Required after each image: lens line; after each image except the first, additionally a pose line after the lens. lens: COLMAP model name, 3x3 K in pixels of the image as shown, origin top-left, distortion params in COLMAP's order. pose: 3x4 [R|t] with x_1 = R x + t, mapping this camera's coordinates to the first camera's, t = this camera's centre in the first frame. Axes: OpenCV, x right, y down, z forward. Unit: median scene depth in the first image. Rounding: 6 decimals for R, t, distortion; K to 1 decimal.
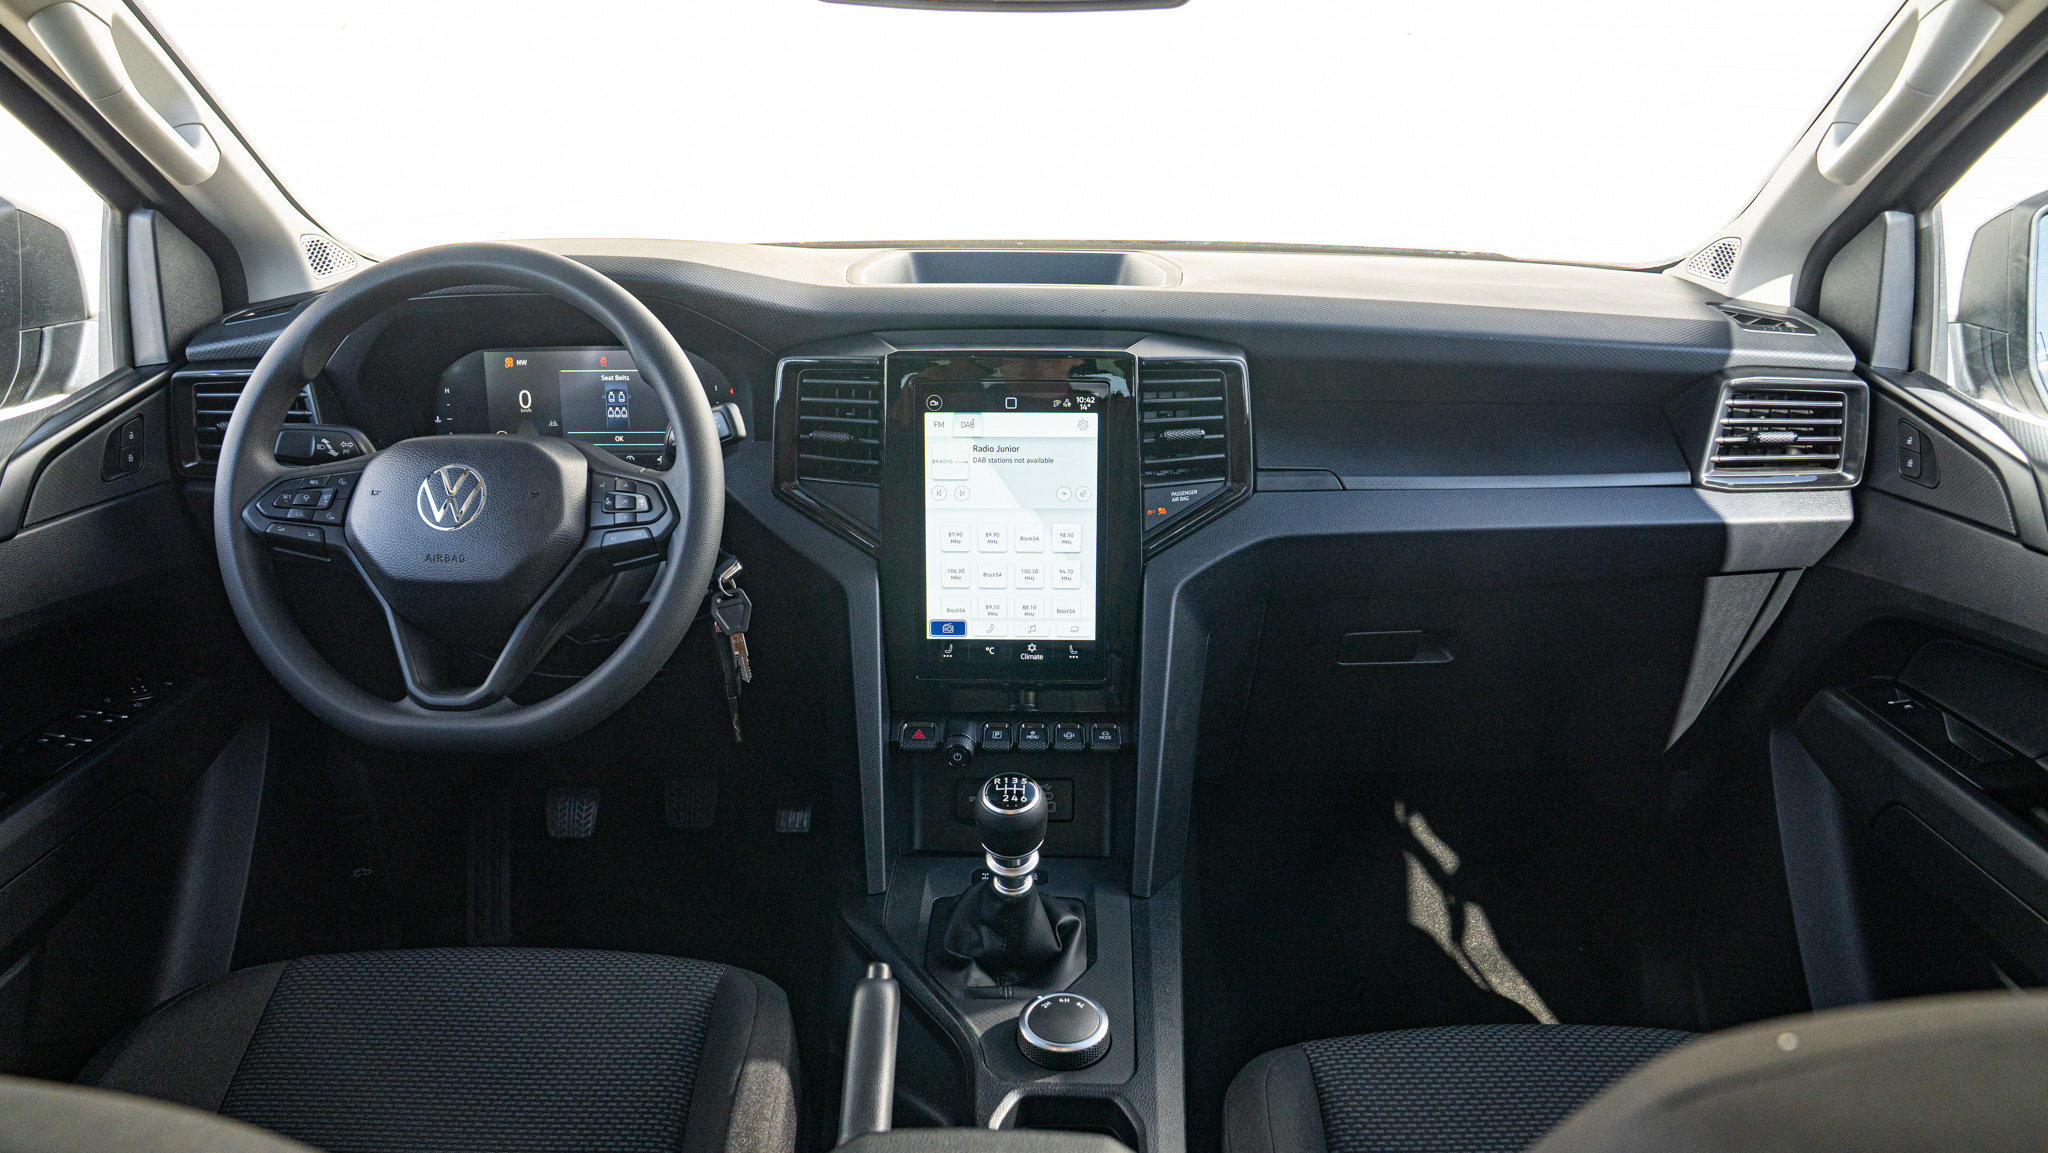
lens RADIAL K [[1492.1, 0, 1038.0], [0, 1492.1, 578.9], [0, 0, 1]] dist [-0.126876, 0.102228]
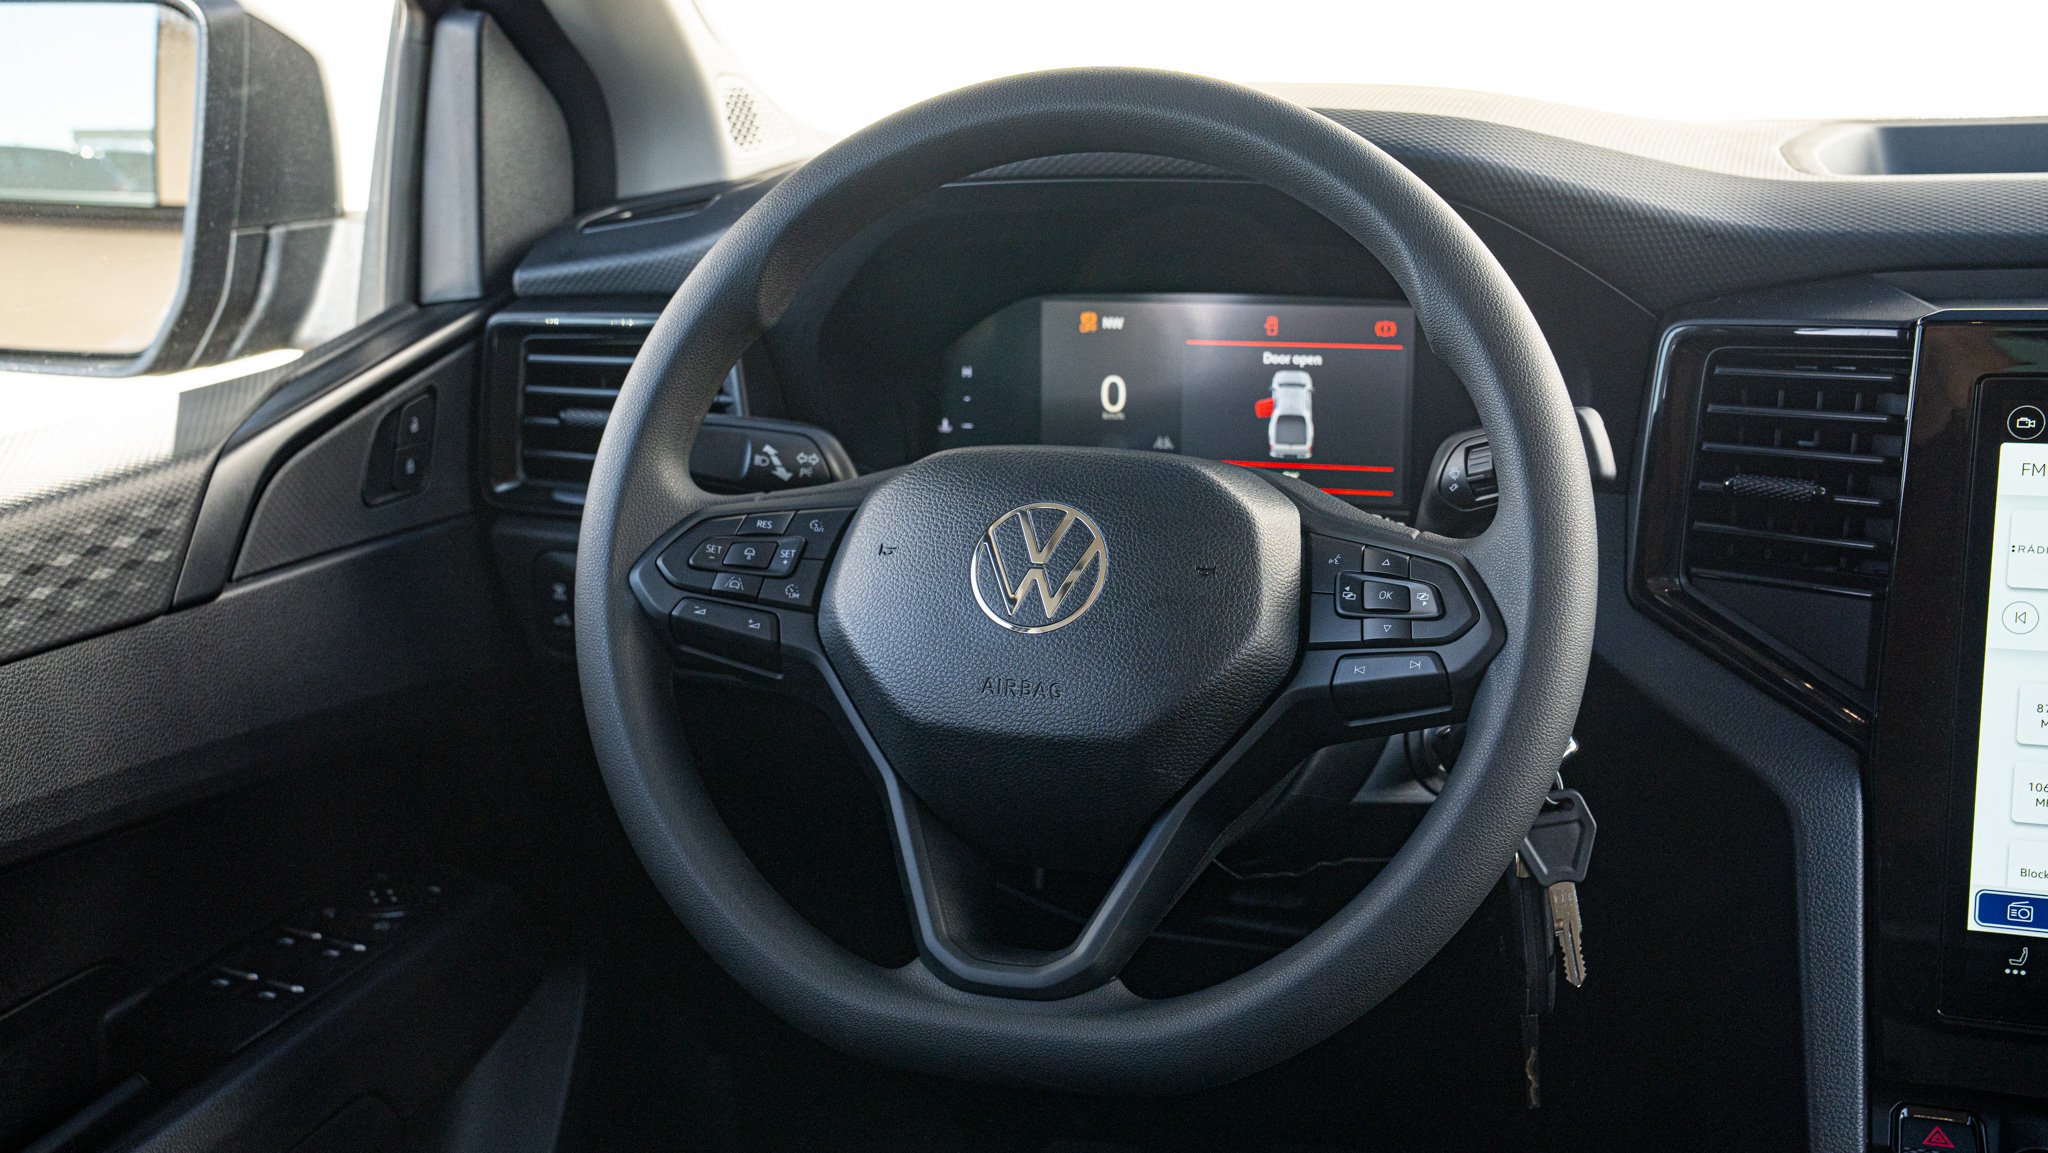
lens RADIAL K [[2514.3, 0, 1009.2], [0, 2514.3, 577.6], [0, 0, 1]] dist [0.141487, 0.000000]
pose [[0.961031, 0.049870, -0.271907, -0.153366], [-0.069549, 0.995573, -0.063218, 0.002488], [0.267550, 0.079665, 0.960245, 0.148904]]
